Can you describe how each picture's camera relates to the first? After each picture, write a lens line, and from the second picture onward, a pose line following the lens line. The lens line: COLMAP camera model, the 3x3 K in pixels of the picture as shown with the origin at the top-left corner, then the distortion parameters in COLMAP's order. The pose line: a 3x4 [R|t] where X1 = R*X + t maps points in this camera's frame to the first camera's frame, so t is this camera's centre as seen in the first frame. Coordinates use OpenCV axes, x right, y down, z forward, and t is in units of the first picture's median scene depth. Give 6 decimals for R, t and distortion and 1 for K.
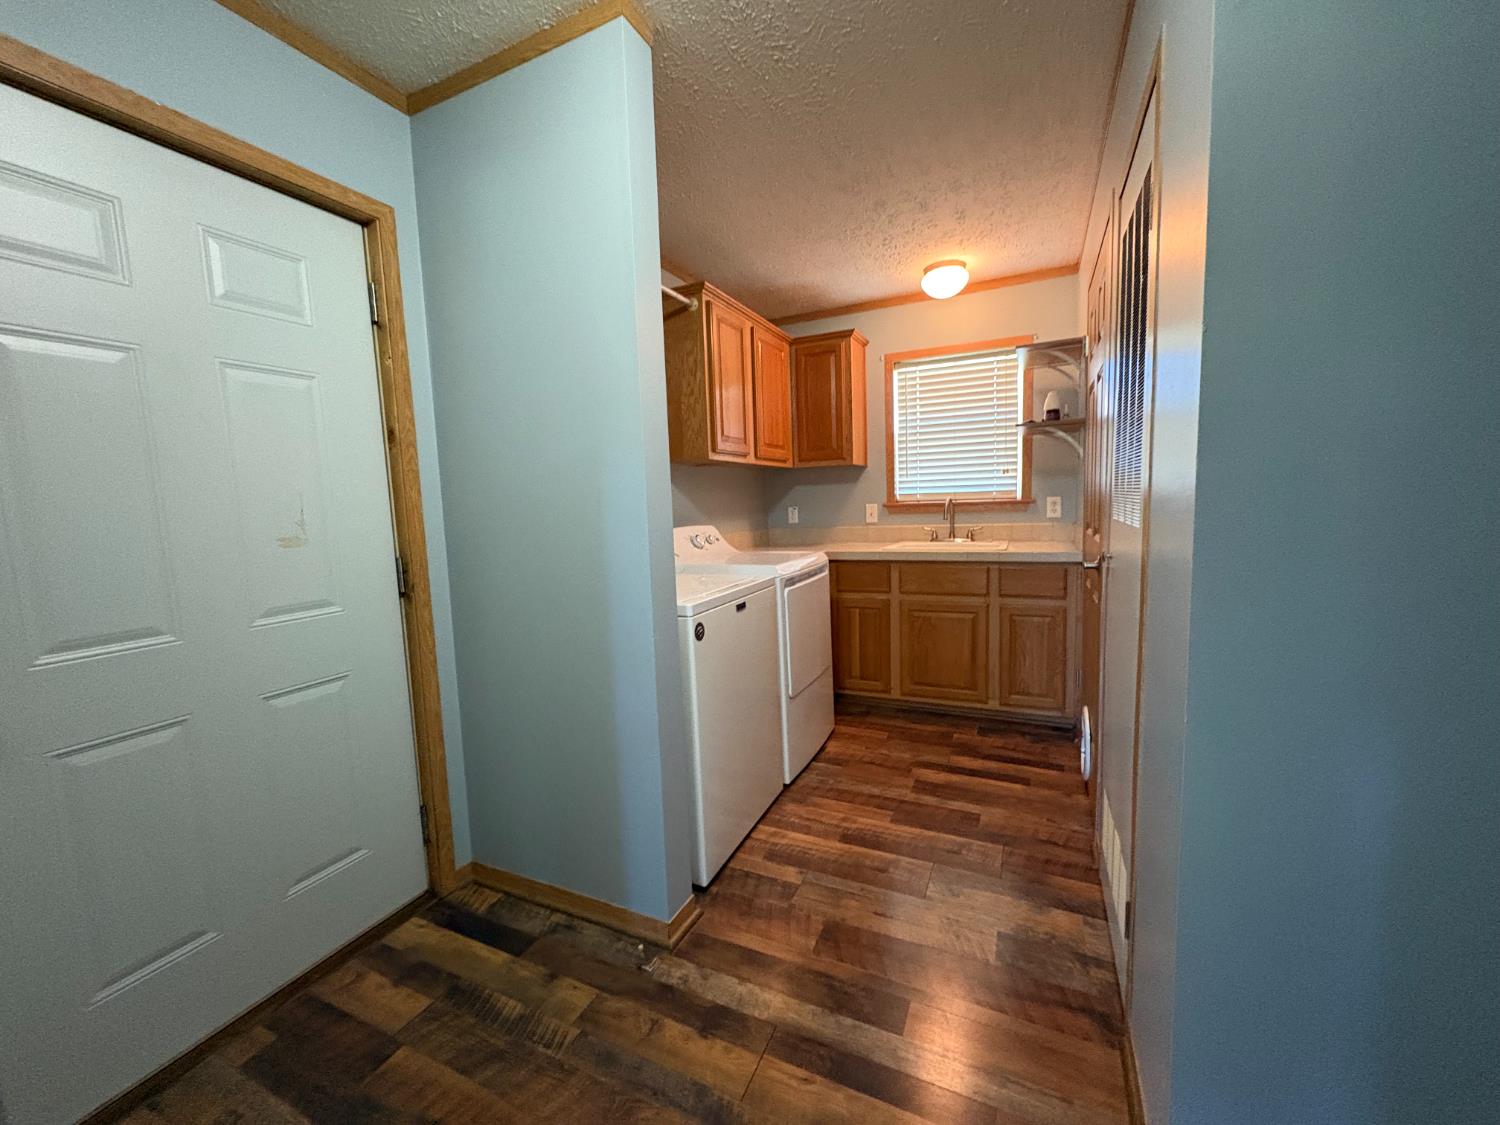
lens RADIAL K [[595.9, 0, 751.4], [0, 595.9, 562.3], [0, 0, 1]] dist [-0.001204, -0.001448]
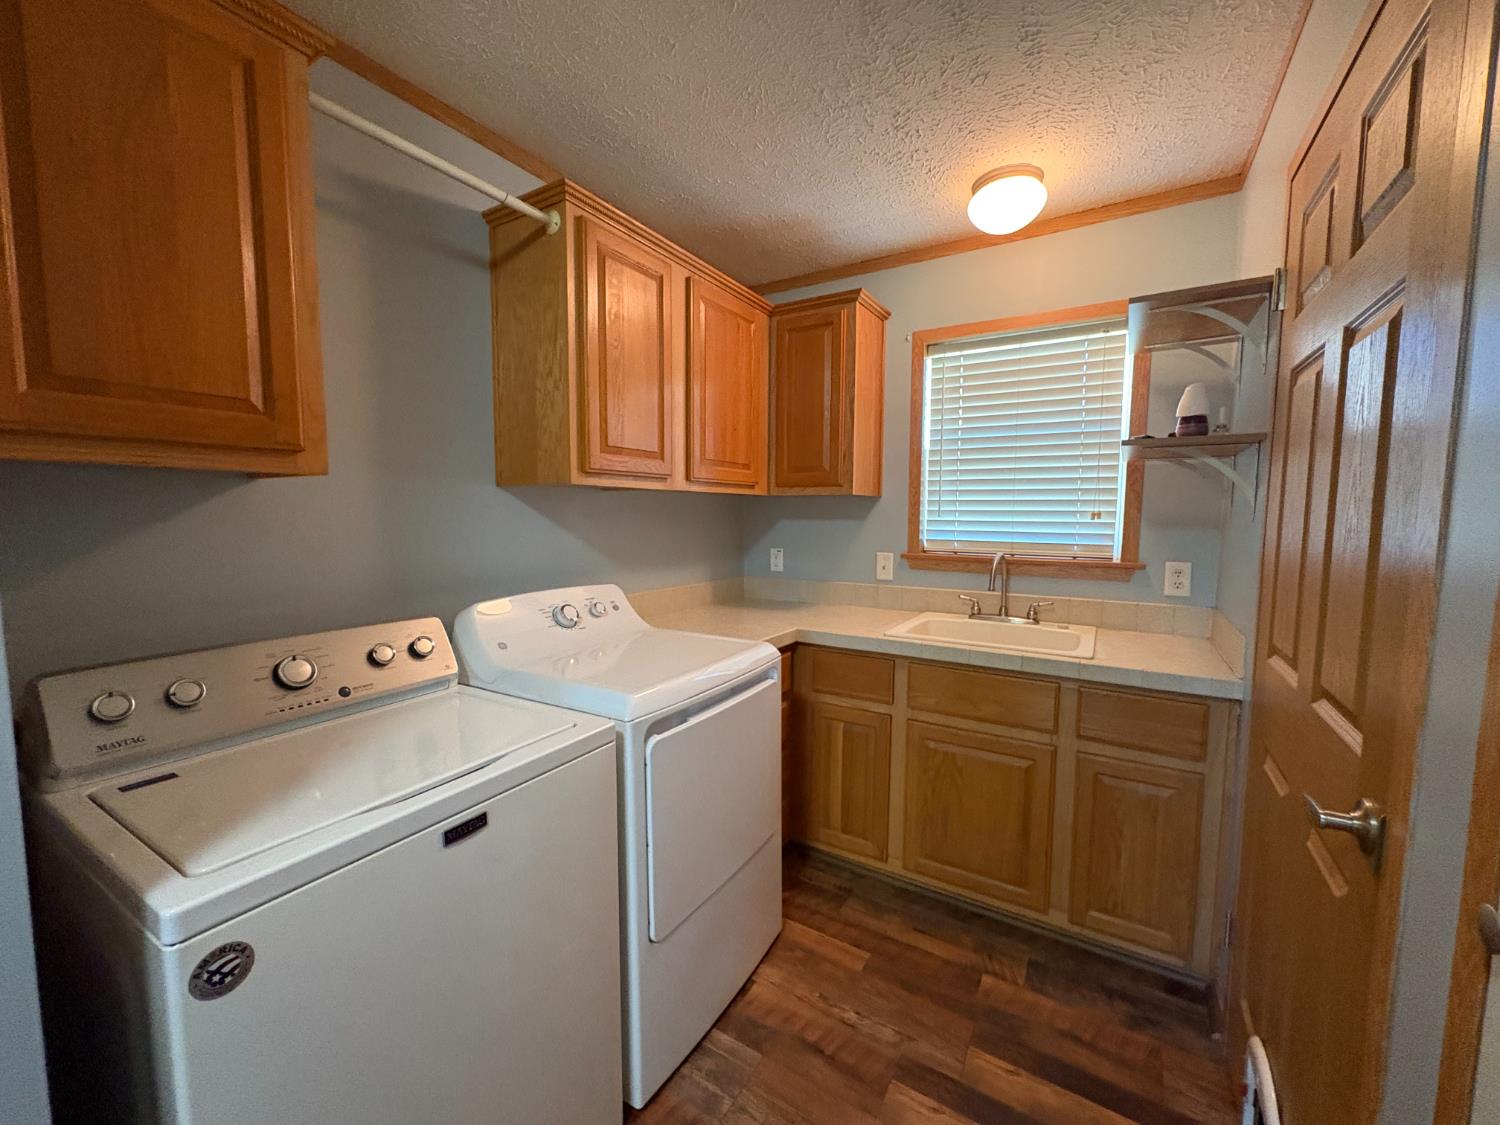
lens RADIAL K [[595.9, 0, 752.1], [0, 595.9, 561.8], [0, 0, 1]] dist [-0.001204, -0.001448]
pose [[0.992957, 0.050422, -0.107212, 0.148664], [-0.052160, 0.998548, -0.013468, -0.083420], [0.106377, 0.018965, 0.994145, 0.368666]]
